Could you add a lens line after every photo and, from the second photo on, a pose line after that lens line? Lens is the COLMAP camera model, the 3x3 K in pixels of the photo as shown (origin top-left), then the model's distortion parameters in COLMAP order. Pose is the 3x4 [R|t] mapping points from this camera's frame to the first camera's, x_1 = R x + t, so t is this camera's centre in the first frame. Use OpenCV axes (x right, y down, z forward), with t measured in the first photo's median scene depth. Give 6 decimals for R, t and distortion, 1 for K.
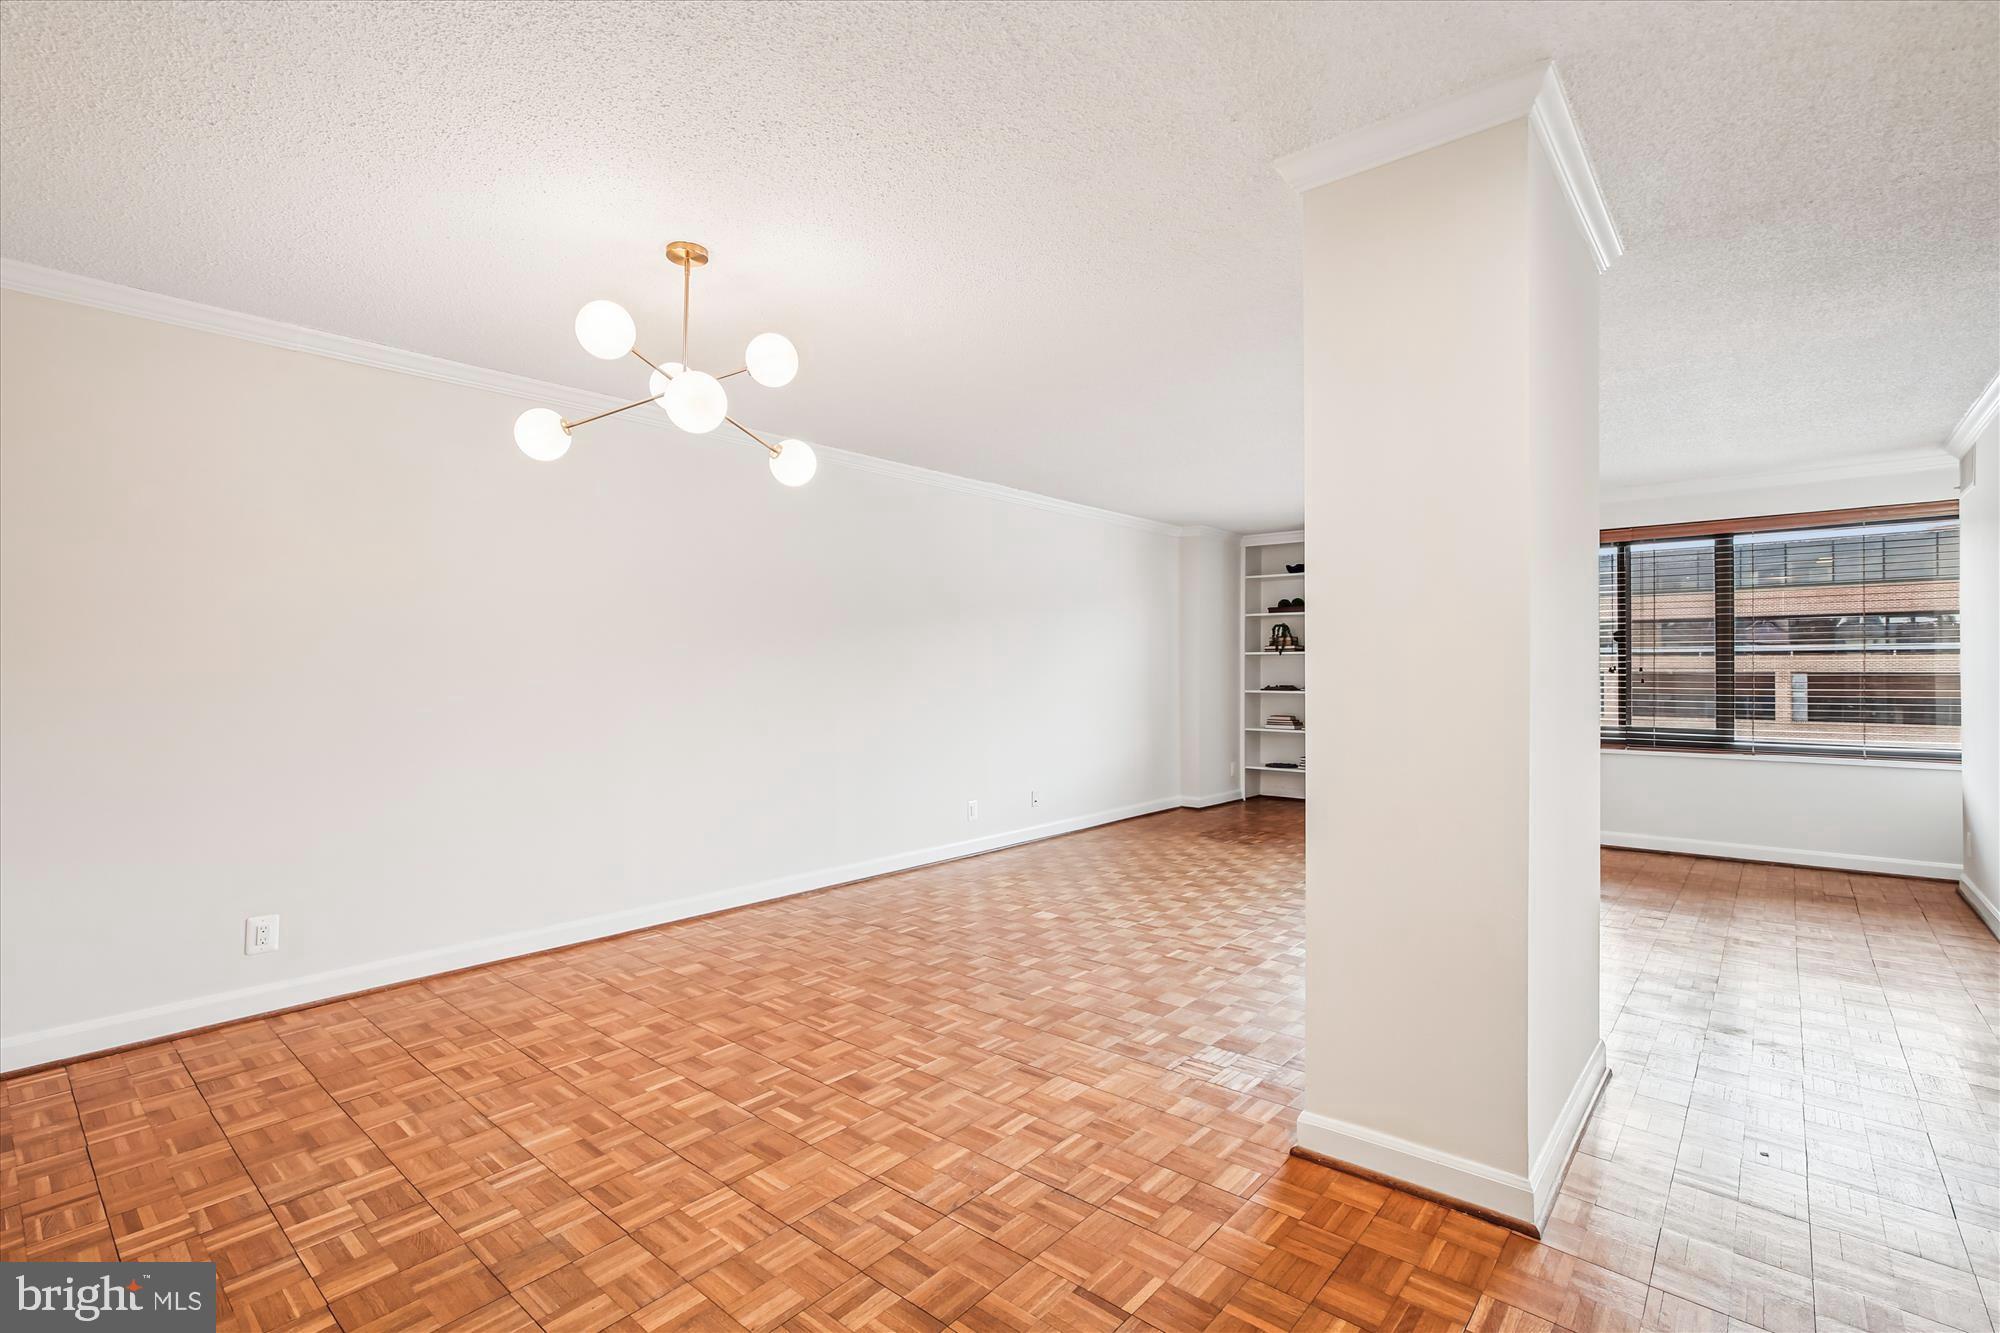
lens RADIAL K [[903.7, 0, 997.3], [0, 903.7, 659.8], [0, 0, 1]] dist [-0.013441, 0.006513]
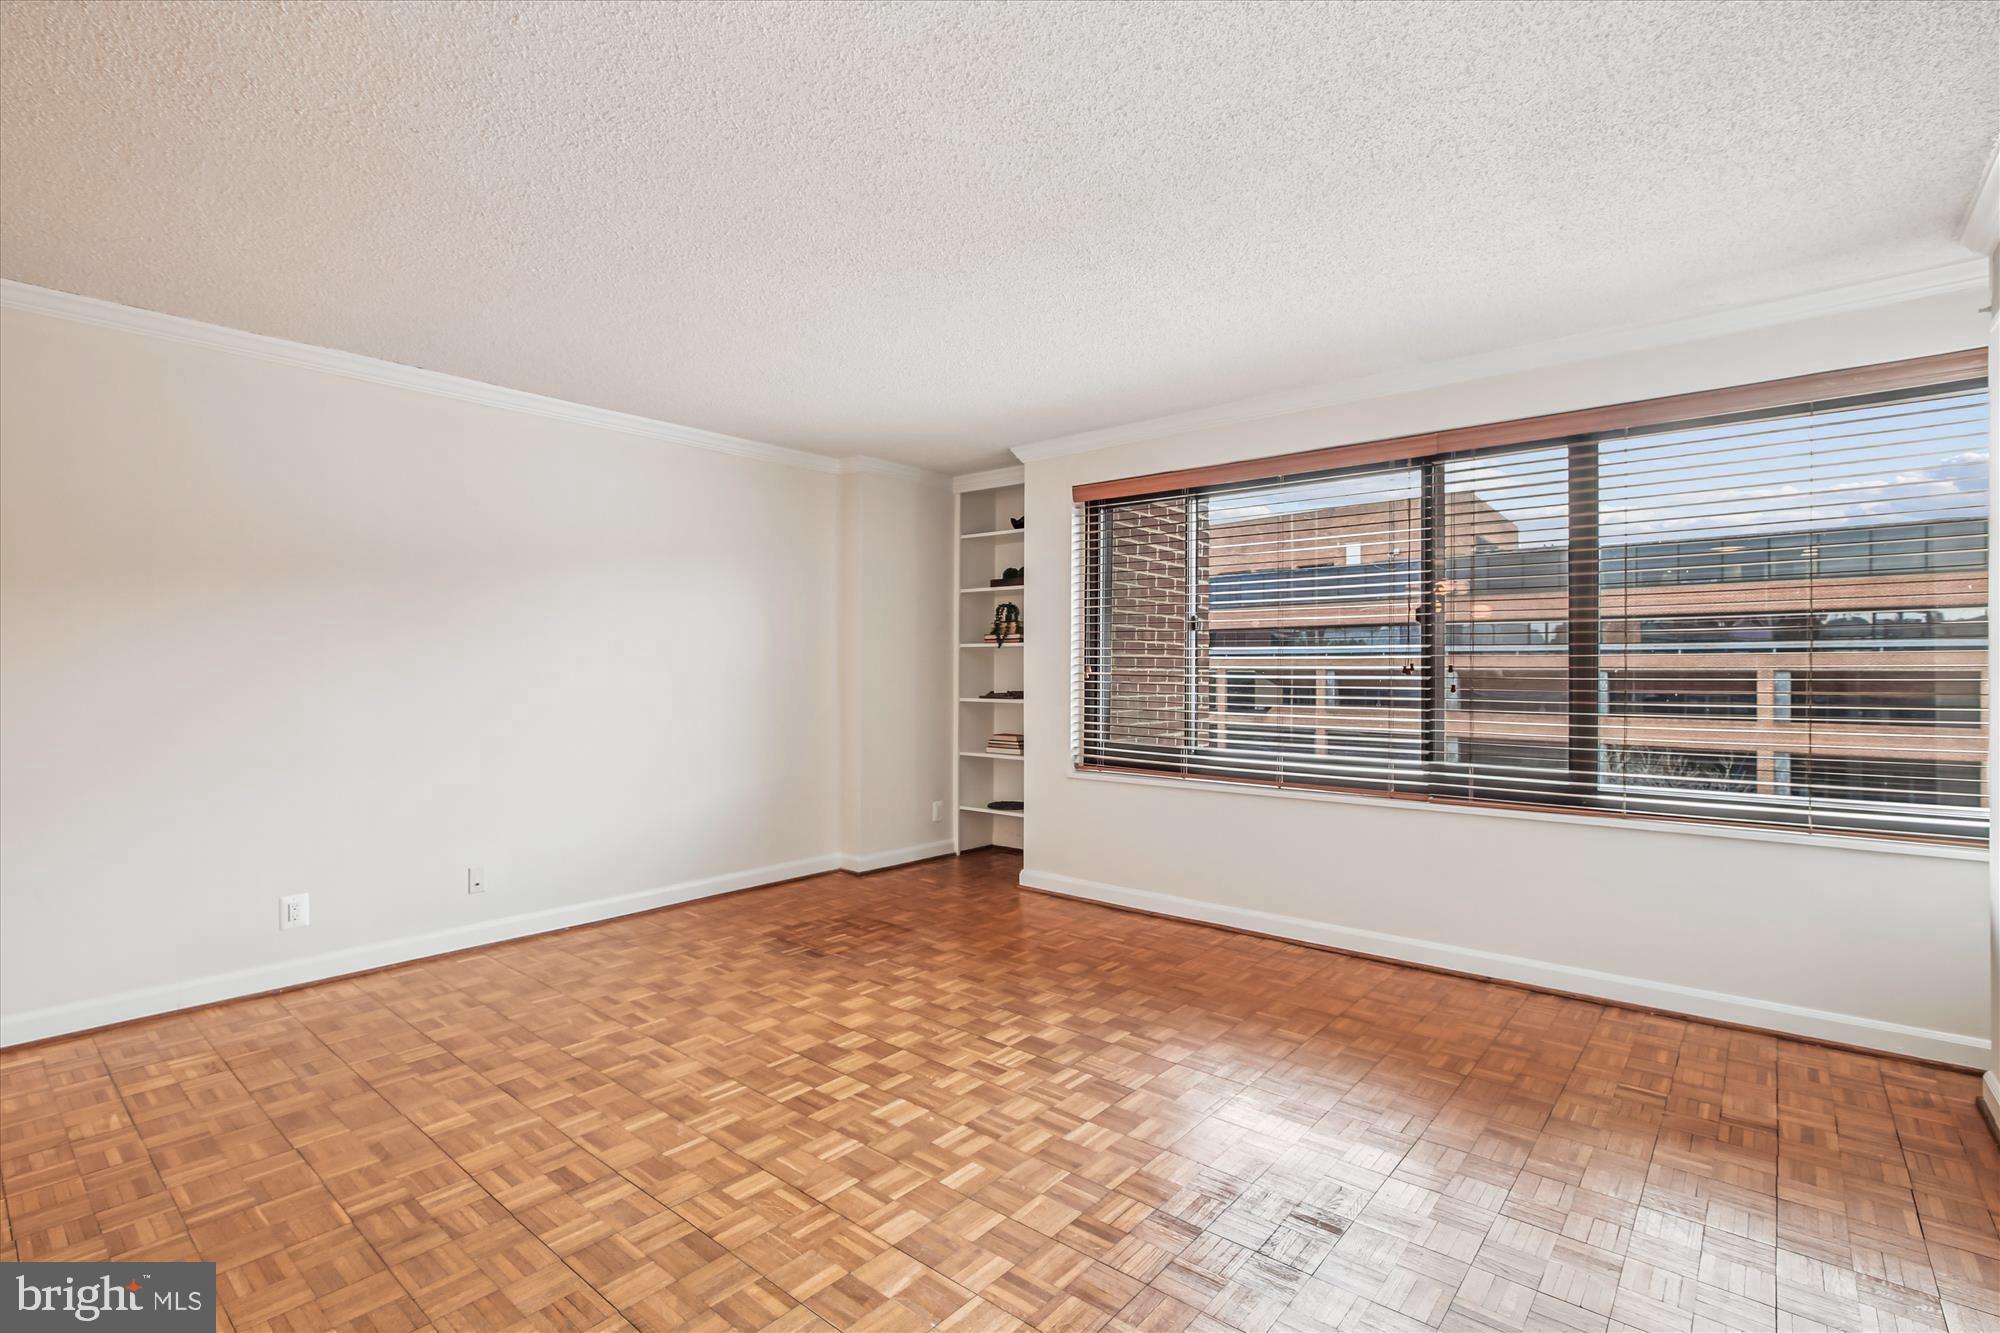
lens RADIAL K [[916.7, 0, 1002.7], [0, 916.7, 670.2], [0, 0, 1]] dist [-0.000758, 0.000694]
pose [[0.999787, 0.000613, 0.020612, 0.593147], [-0.000901, 0.999902, 0.013994, 0.004104], [-0.020602, -0.014009, 0.999690, 0.582772]]
